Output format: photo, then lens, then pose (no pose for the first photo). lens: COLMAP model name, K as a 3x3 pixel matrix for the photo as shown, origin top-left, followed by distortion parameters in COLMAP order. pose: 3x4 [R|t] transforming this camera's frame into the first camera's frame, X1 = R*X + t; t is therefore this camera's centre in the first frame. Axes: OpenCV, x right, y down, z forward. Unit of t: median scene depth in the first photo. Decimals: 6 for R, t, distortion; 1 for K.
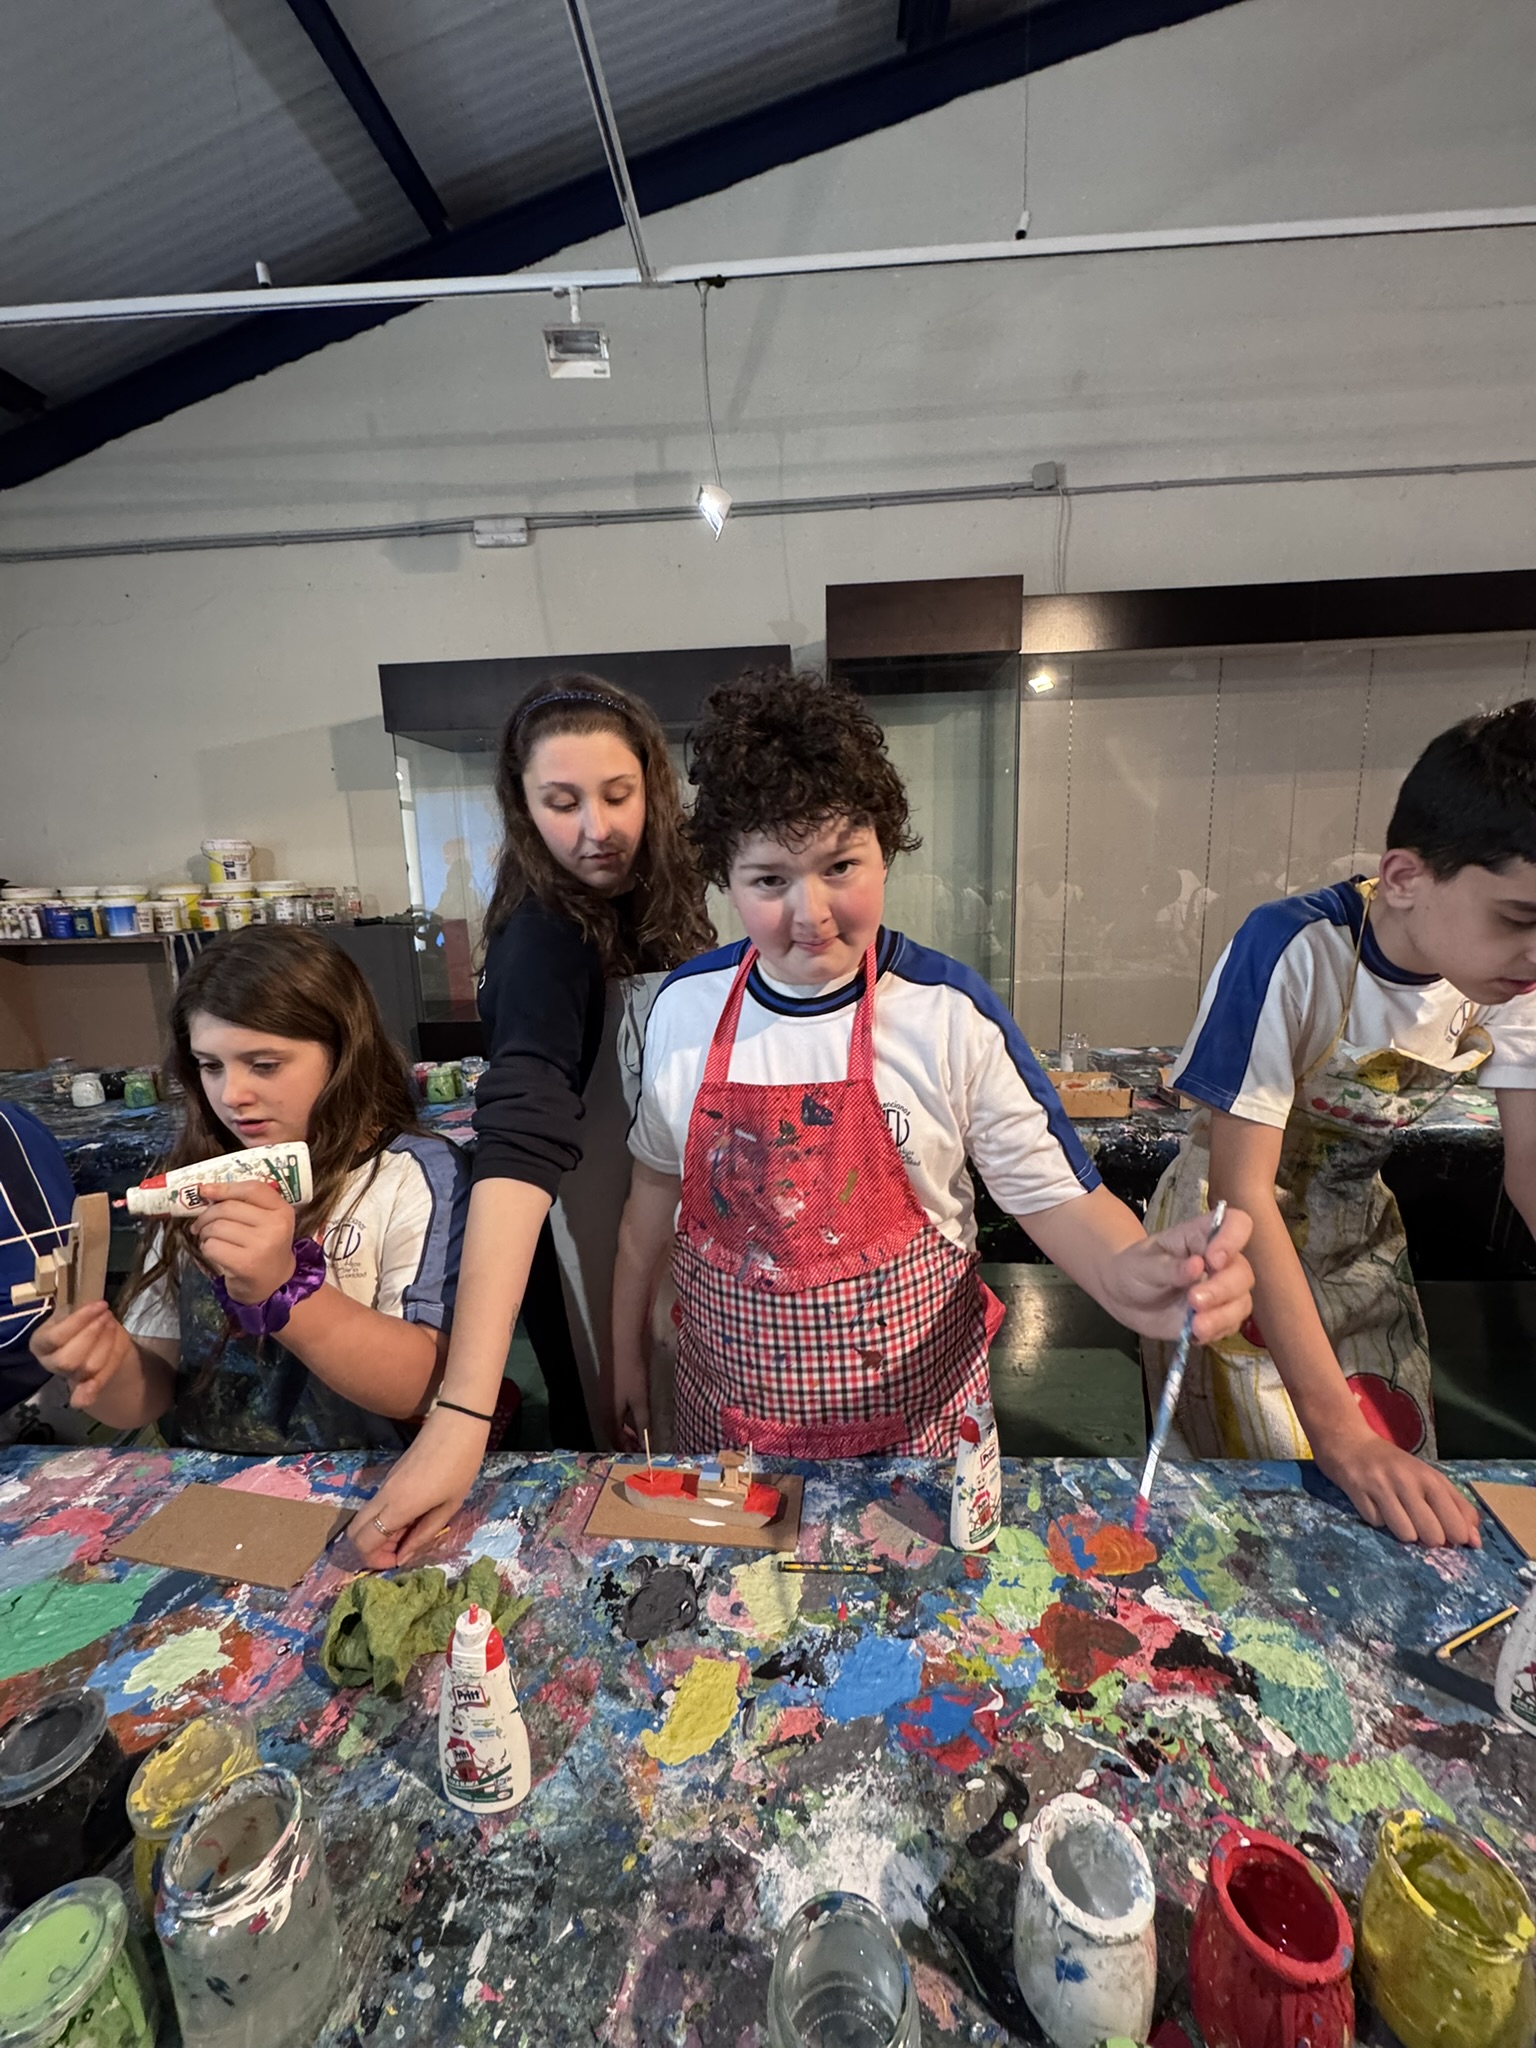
lens RADIAL K [[826.7, 0, 768.0], [0, 826.7, 1024.0], [0, 0, 1]] dist [-0.001206, -0.000453]
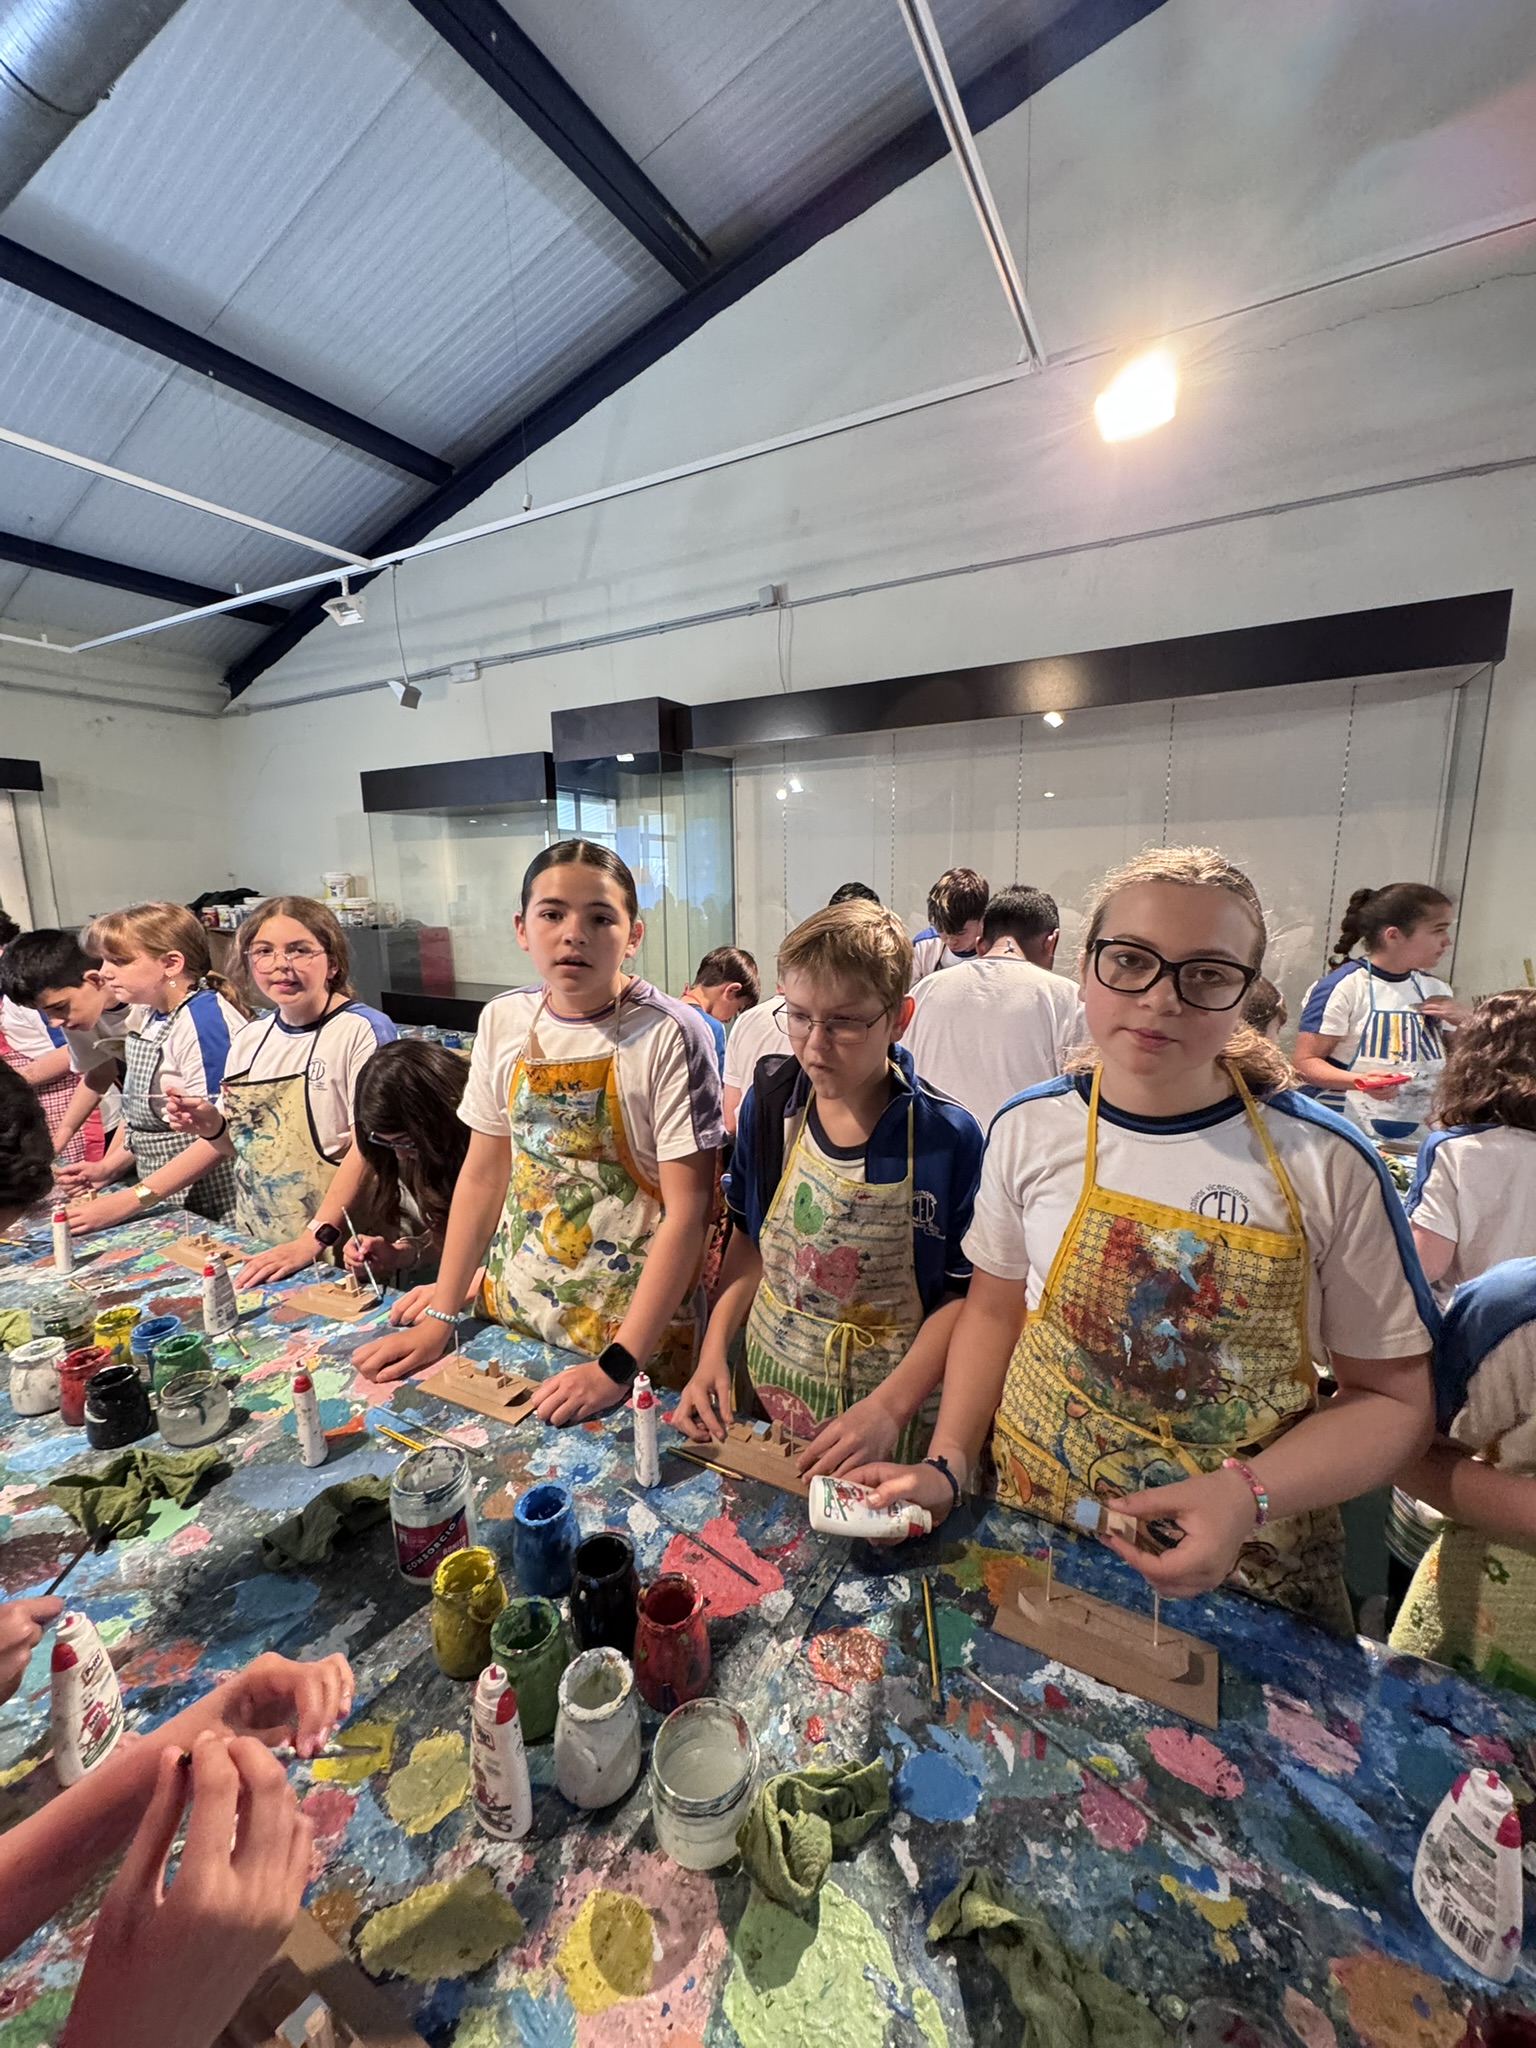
lens RADIAL K [[812.6, 0, 772.6], [0, 812.6, 1025.4], [0, 0, 1]] dist [-0.001266, -0.000455]
pose [[0.899100, 0.100445, -0.426063, 0.914170], [-0.102344, 0.994577, 0.018501, -0.042285], [0.425611, 0.026971, 0.904504, -0.085535]]
